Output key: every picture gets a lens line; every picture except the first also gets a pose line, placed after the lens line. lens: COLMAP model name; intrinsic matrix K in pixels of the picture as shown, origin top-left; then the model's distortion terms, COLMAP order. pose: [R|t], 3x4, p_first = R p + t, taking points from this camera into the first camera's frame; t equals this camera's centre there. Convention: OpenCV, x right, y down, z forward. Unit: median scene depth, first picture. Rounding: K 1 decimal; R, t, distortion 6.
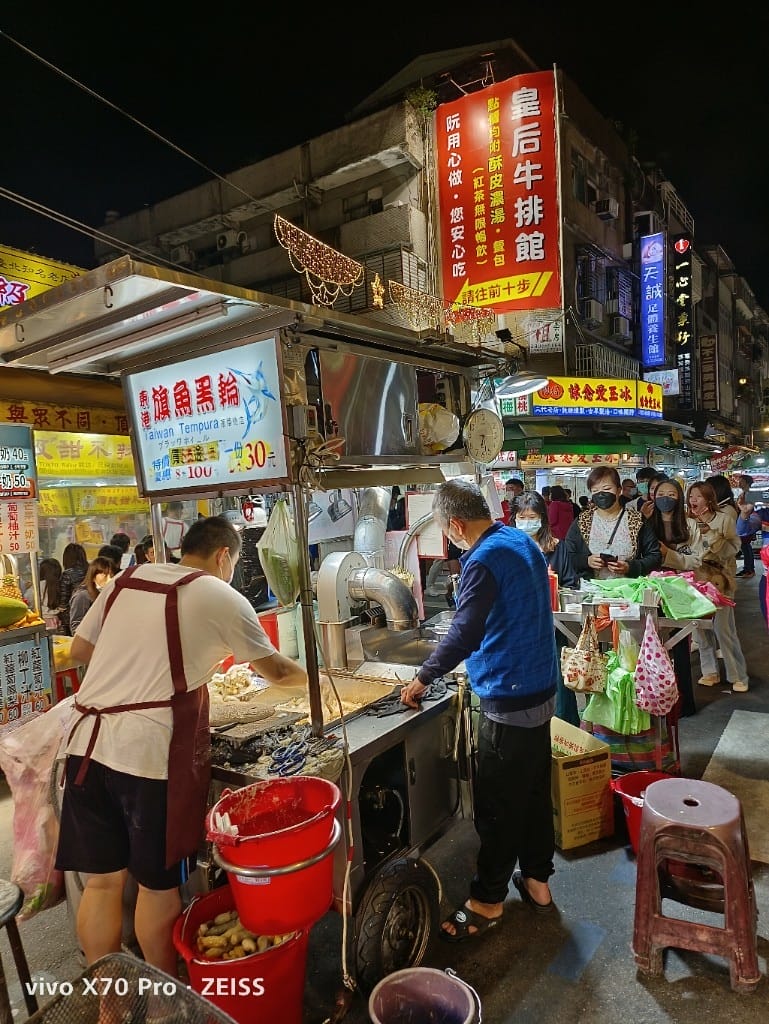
lens RADIAL K [[690.9, 0, 381.6], [0, 690.9, 515.8], [0, 0, 1]] dist [0.012094, 0.003095]
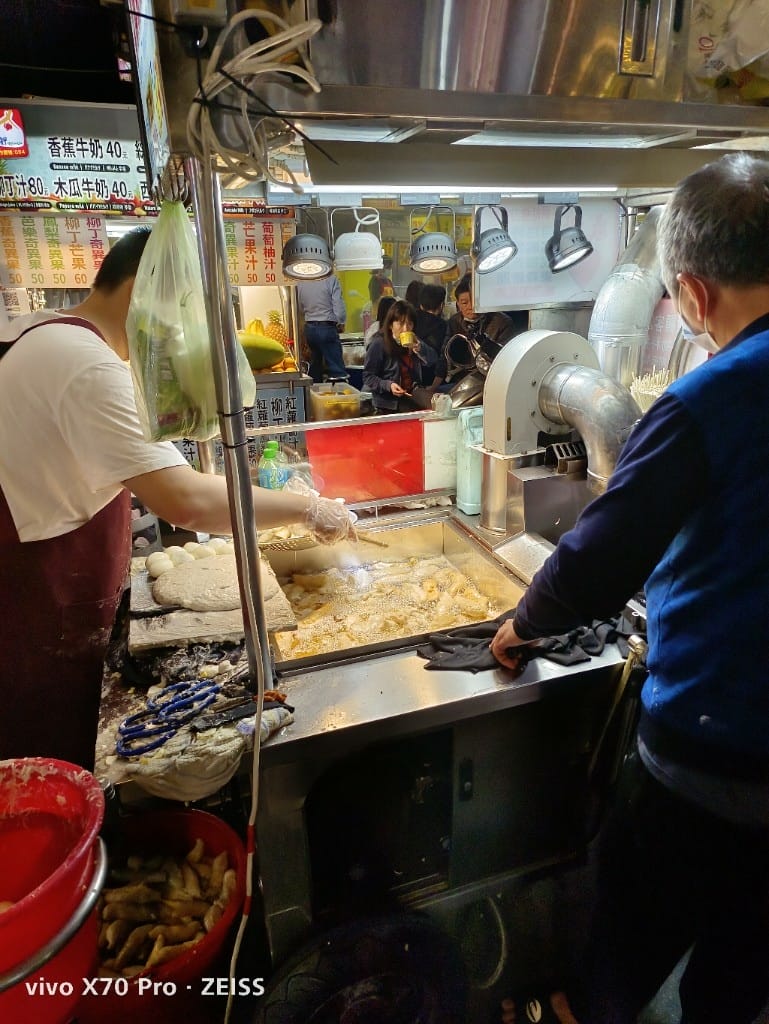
lens RADIAL K [[690.9, 0, 390.0], [0, 690.9, 514.6], [0, 0, 1]] dist [0.012094, 0.003095]
pose [[0.819933, 0.250140, -0.514916, 0.216309], [-0.058113, 0.931206, 0.359832, -0.001946], [0.569502, -0.265115, 0.778063, 0.616880]]
